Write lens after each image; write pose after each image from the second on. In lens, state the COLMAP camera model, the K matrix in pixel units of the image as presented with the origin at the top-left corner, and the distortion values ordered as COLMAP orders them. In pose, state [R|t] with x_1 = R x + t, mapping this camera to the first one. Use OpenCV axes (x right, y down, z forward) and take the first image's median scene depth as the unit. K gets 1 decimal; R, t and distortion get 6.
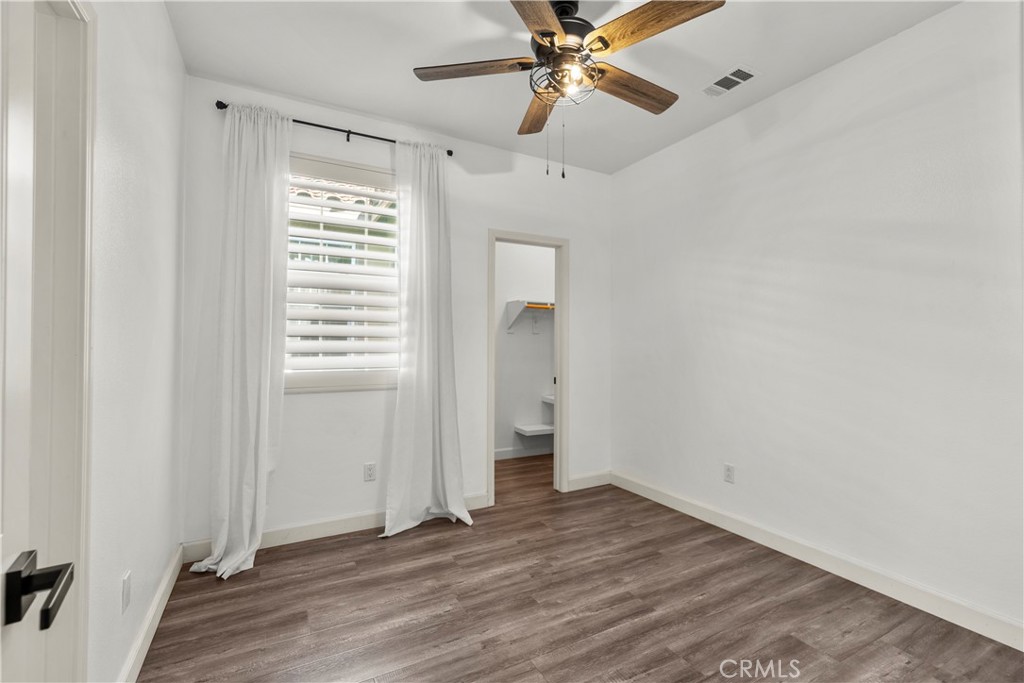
lens RADIAL K [[458.5, 0, 536.0], [0, 458.5, 342.0], [0, 0, 1]] dist [0.001752, 0.000650]
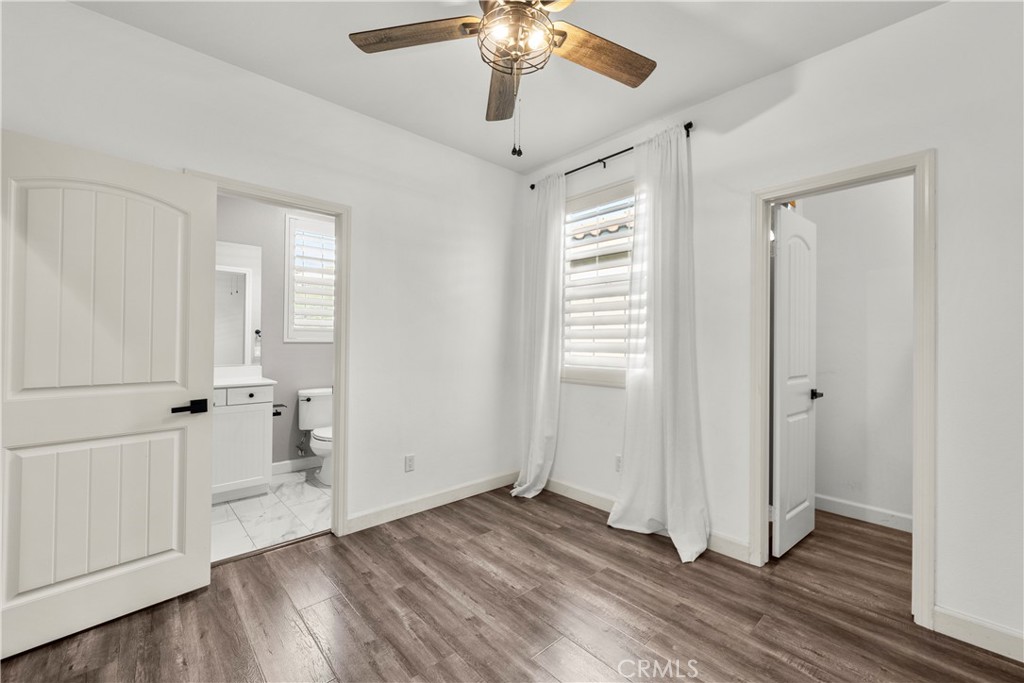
lens RADIAL K [[420.6, 0, 515.0], [0, 420.6, 339.4], [0, 0, 1]] dist [0.003409, -0.000378]
pose [[0.218692, -0.008662, -0.975755, 0.624941], [-0.003642, 0.999946, -0.009693, 0.002715], [0.975787, 0.005674, 0.218649, 0.612838]]
